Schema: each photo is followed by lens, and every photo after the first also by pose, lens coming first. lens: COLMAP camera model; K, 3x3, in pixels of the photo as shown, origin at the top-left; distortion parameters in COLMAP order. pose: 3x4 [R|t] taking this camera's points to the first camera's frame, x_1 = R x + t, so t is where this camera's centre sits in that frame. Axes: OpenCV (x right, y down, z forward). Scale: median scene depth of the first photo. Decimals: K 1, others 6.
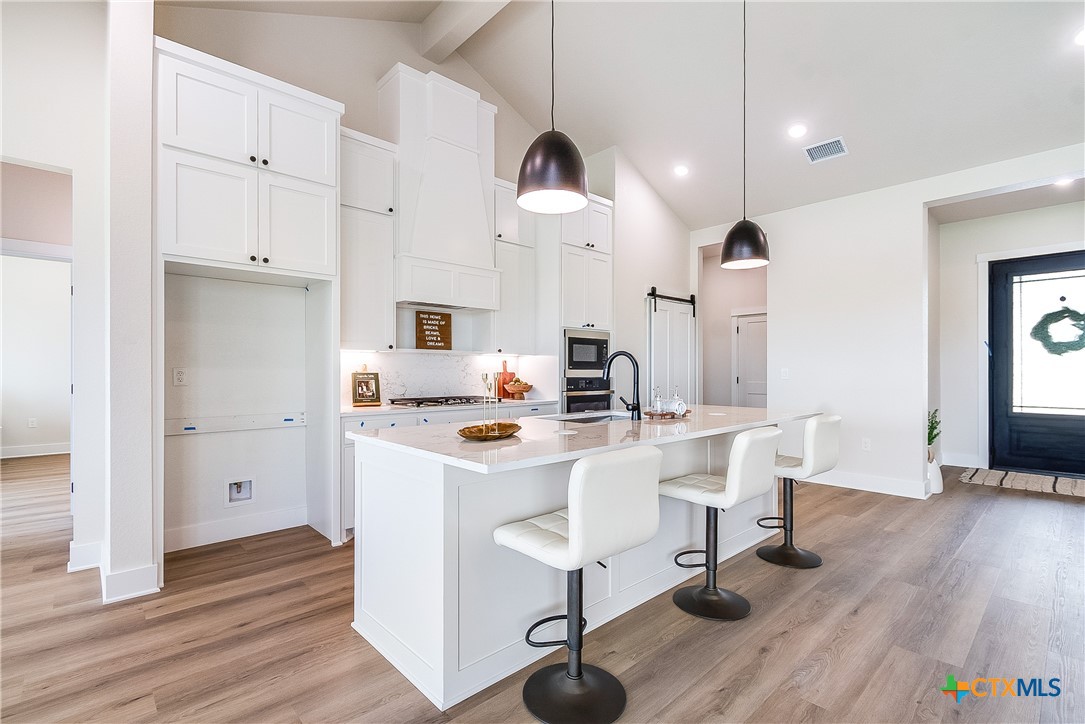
lens RADIAL K [[491.8, 0, 542.1], [0, 491.8, 366.0], [0, 0, 1]] dist [0.000603, -0.000852]
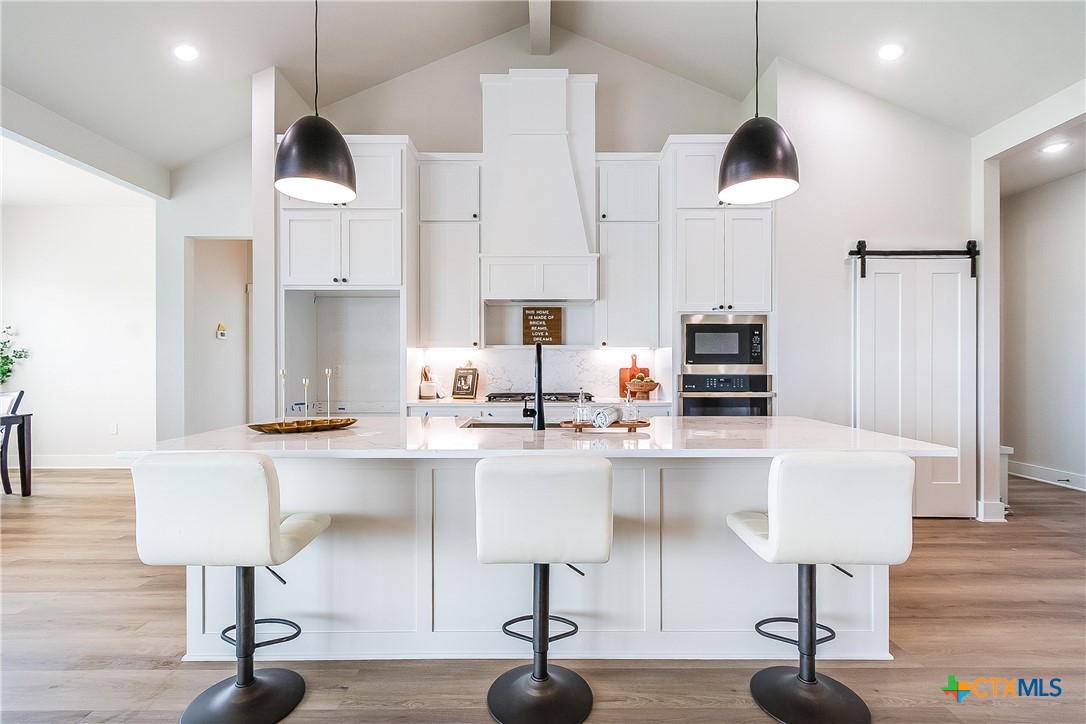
lens RADIAL K [[488.2, 0, 543.7], [0, 488.2, 365.5], [0, 0, 1]] dist [-0.004902, 0.000124]
pose [[0.739874, -0.002557, -0.672741, 0.443836], [0.008395, 0.999950, 0.005432, 0.002682], [0.672693, -0.009667, 0.739858, 0.270092]]
